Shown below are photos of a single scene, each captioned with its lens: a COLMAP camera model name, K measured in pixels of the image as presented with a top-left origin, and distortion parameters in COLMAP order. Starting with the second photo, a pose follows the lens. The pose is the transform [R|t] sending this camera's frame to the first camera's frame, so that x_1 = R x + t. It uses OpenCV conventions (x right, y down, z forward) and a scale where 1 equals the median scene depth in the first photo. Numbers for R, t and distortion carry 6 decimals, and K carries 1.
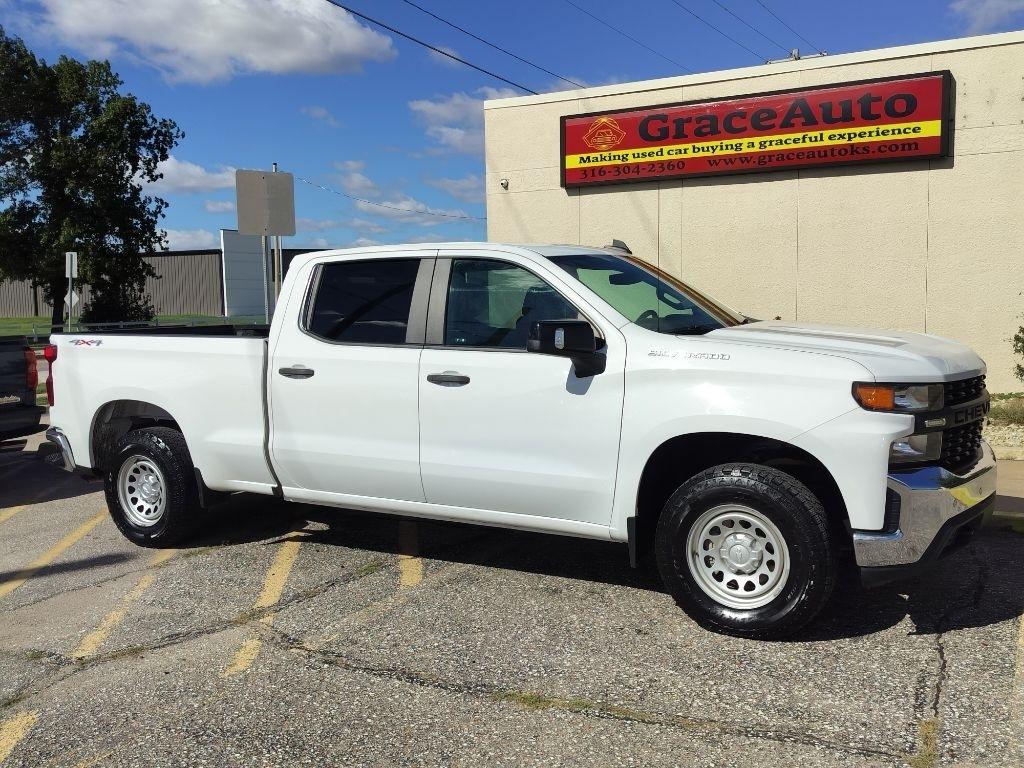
lens RADIAL K [[972.4, 0, 511.0], [0, 972.4, 384.8], [0, 0, 1]] dist [0.105467, -0.177484]
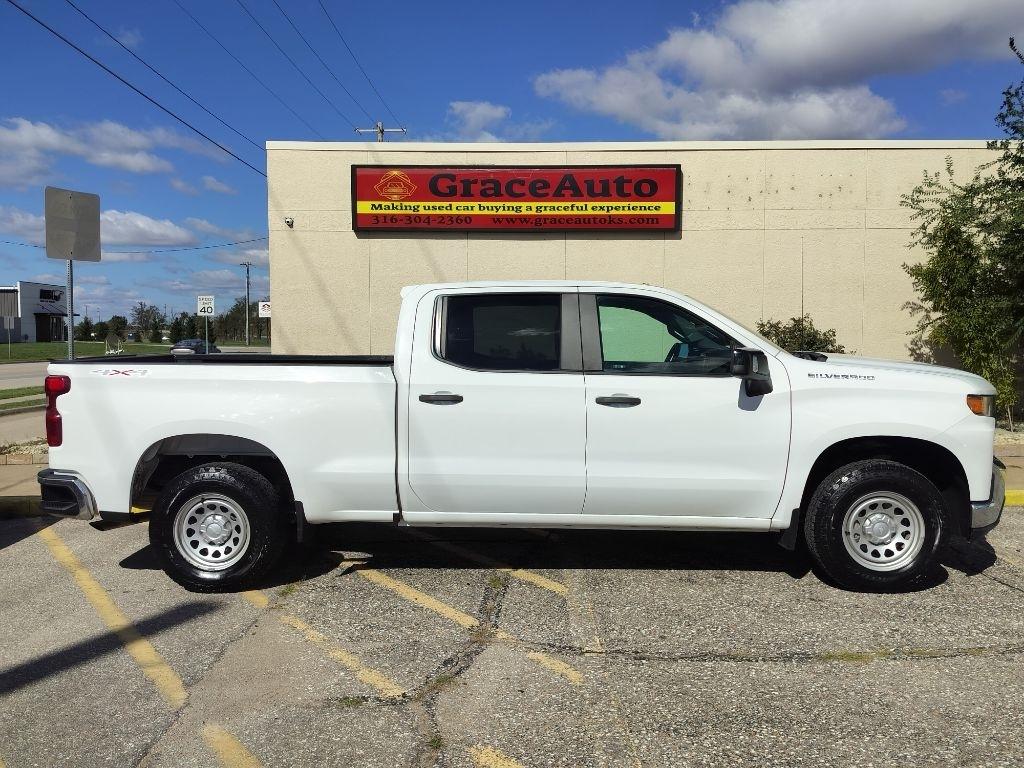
lens RADIAL K [[885.4, 0, 516.1], [0, 885.4, 389.7], [0, 0, 1]] dist [0.091582, -0.135791]
pose [[0.881948, -0.013070, 0.471166, -0.291060], [0.027293, 0.999354, -0.023366, 0.000732], [-0.470557, 0.033467, 0.881735, 0.066068]]
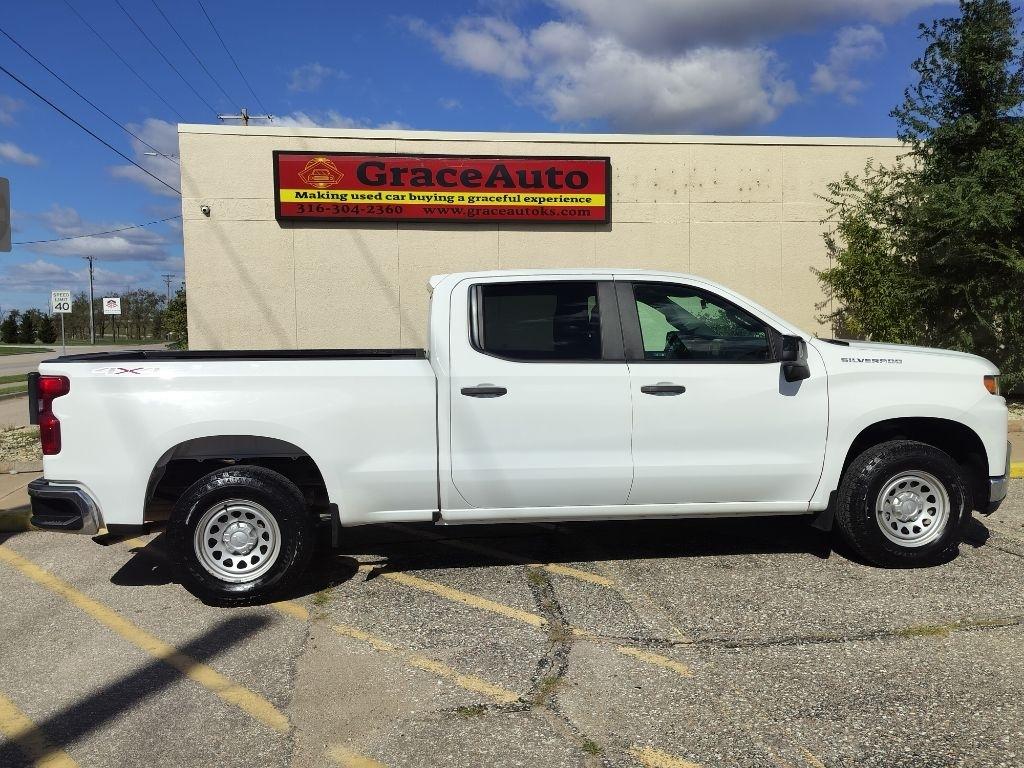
lens RADIAL K [[885.4, 0, 516.1], [0, 885.4, 389.7], [0, 0, 1]] dist [0.091582, -0.135791]
pose [[0.797570, -0.035117, 0.602203, -0.363250], [0.052143, 0.998581, -0.010829, -0.001552], [-0.600968, 0.040037, 0.798270, 0.127577]]
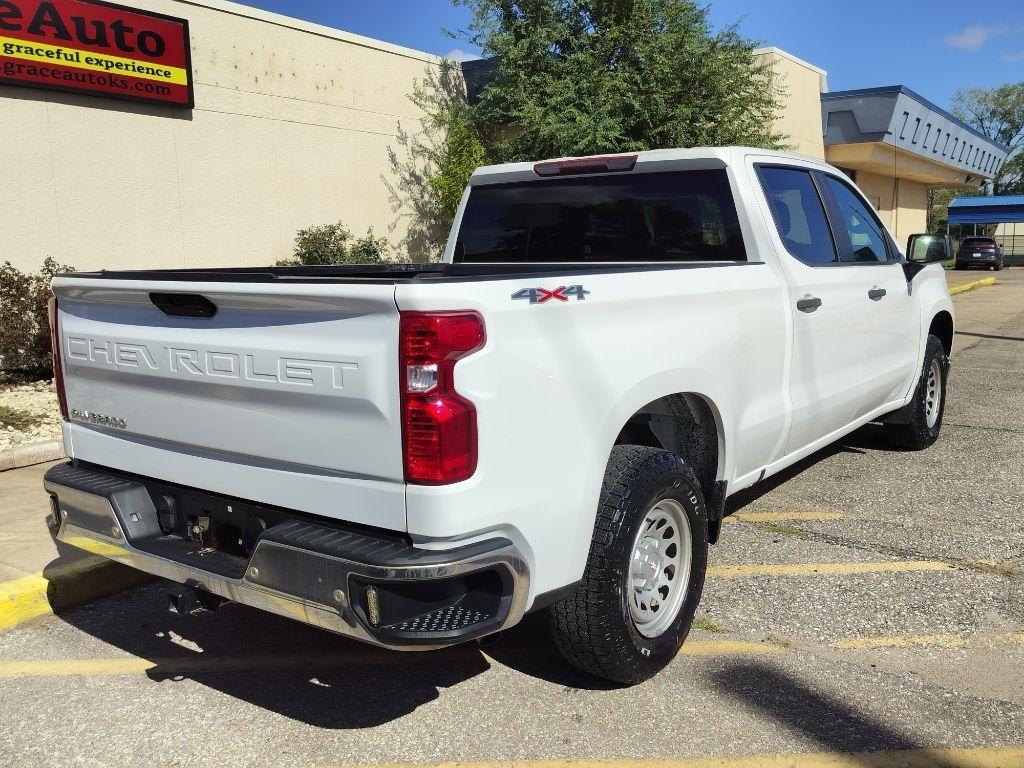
lens RADIAL K [[925.8, 0, 513.9], [0, 925.8, 380.0], [0, 0, 1]] dist [0.060702, -0.082551]
pose [[0.091599, -0.126775, 0.987693, -0.482166], [0.105422, 0.987524, 0.116976, -0.031929], [-0.990200, 0.093410, 0.103821, 0.571555]]
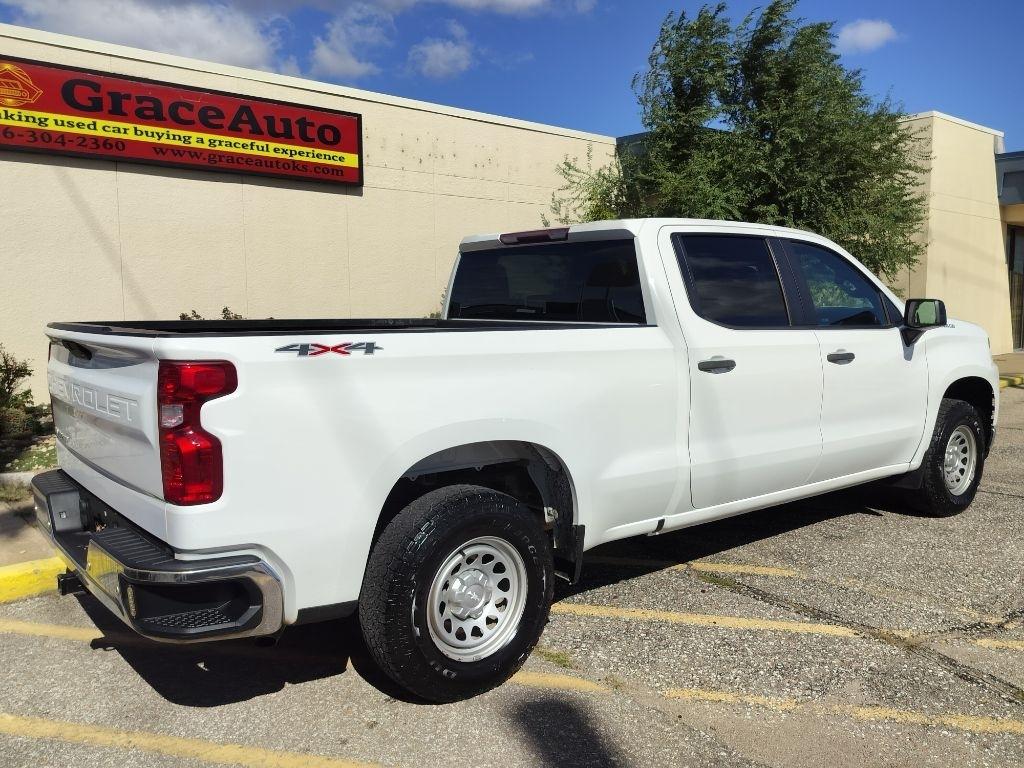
lens RADIAL K [[840.9, 0, 512.9], [0, 840.9, 384.7], [0, 0, 1]] dist [0.058716, -0.078000]
pose [[0.348960, -0.075455, 0.934095, -0.461334], [0.082208, 0.995375, 0.049694, -0.022527], [-0.933525, 0.059449, 0.353549, 0.449083]]
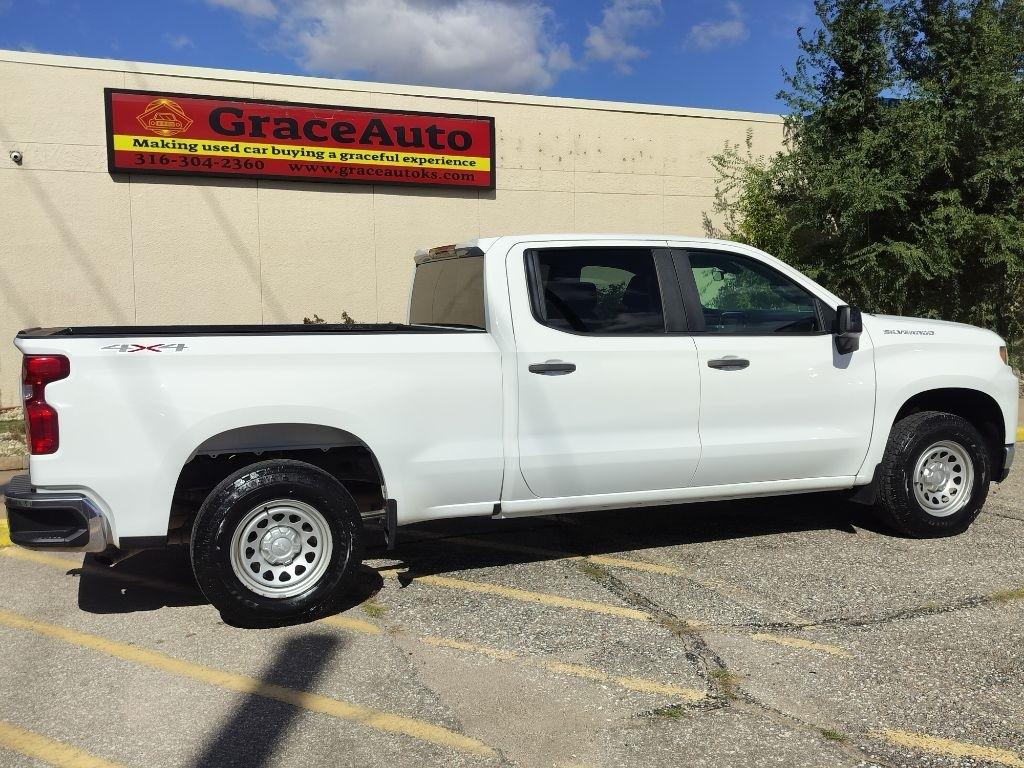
lens RADIAL K [[967.7, 0, 518.7], [0, 967.7, 388.3], [0, 0, 1]] dist [0.101290, -0.179468]
pose [[0.621270, -0.056667, 0.781545, -0.461658], [0.068767, 0.997476, 0.017658, -0.006029], [-0.780573, 0.042774, 0.623599, 0.231182]]
